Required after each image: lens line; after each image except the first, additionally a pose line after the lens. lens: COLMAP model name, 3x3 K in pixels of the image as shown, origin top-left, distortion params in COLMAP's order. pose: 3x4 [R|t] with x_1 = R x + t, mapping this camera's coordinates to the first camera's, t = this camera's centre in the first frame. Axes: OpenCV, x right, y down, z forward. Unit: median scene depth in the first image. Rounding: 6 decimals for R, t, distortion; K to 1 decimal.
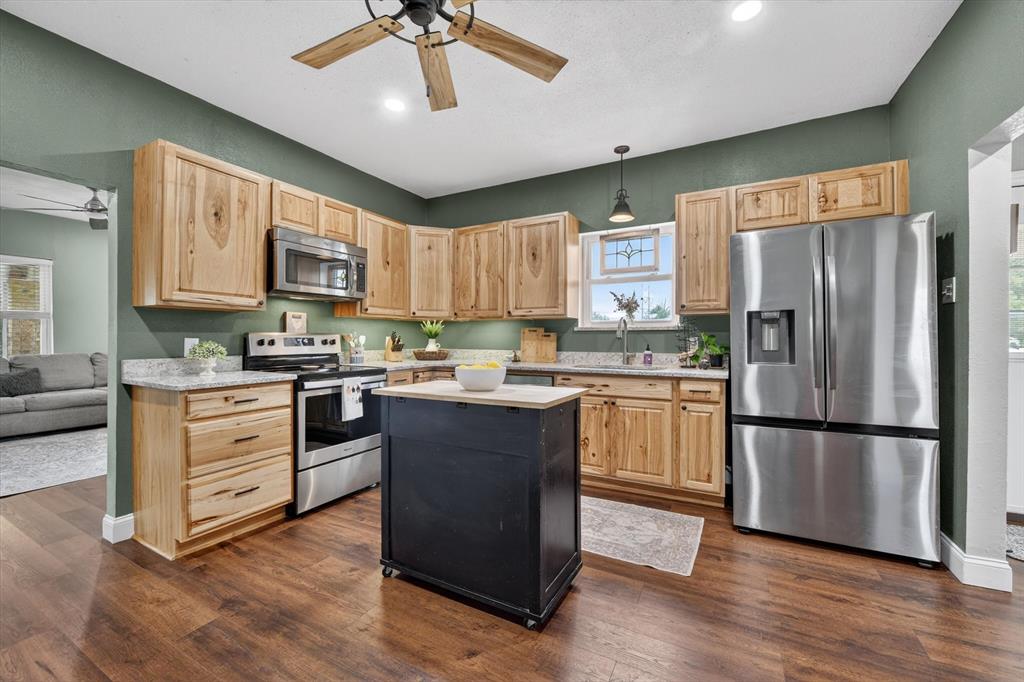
lens RADIAL K [[410.1, 0, 515.8], [0, 410.1, 335.8], [0, 0, 1]] dist [-0.001767, -0.000233]
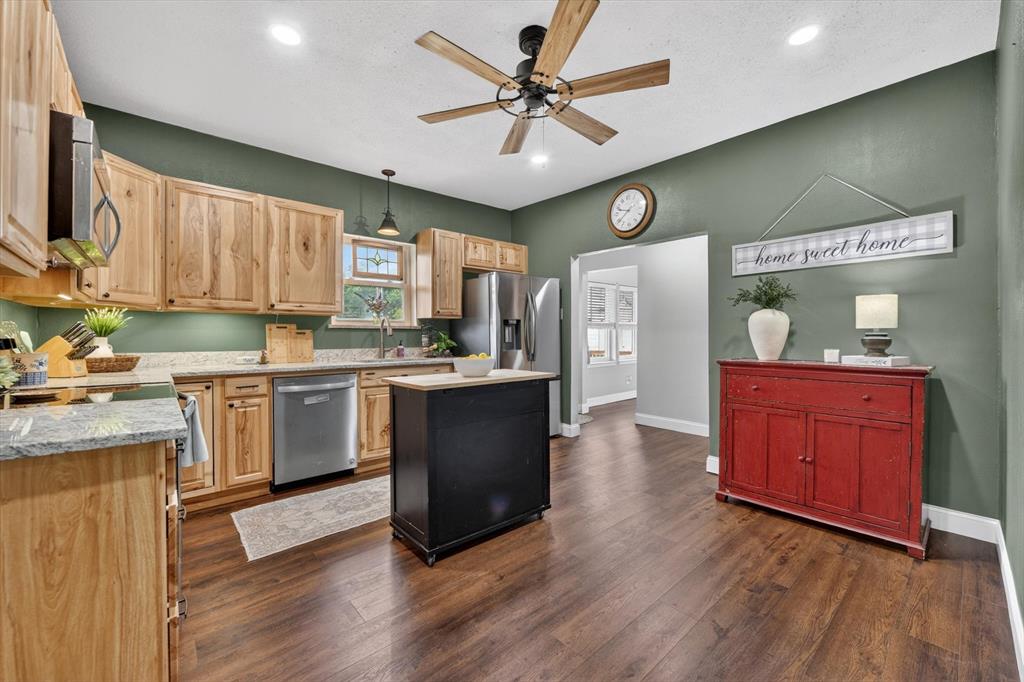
lens RADIAL K [[410.1, 0, 515.8], [0, 410.1, 335.8], [0, 0, 1]] dist [-0.001767, -0.000233]
pose [[0.349342, -0.000607, 0.936995, -0.647631], [-0.001799, 0.999998, 0.001319, 0.003849], [-0.936994, -0.002146, 0.349340, 0.236912]]
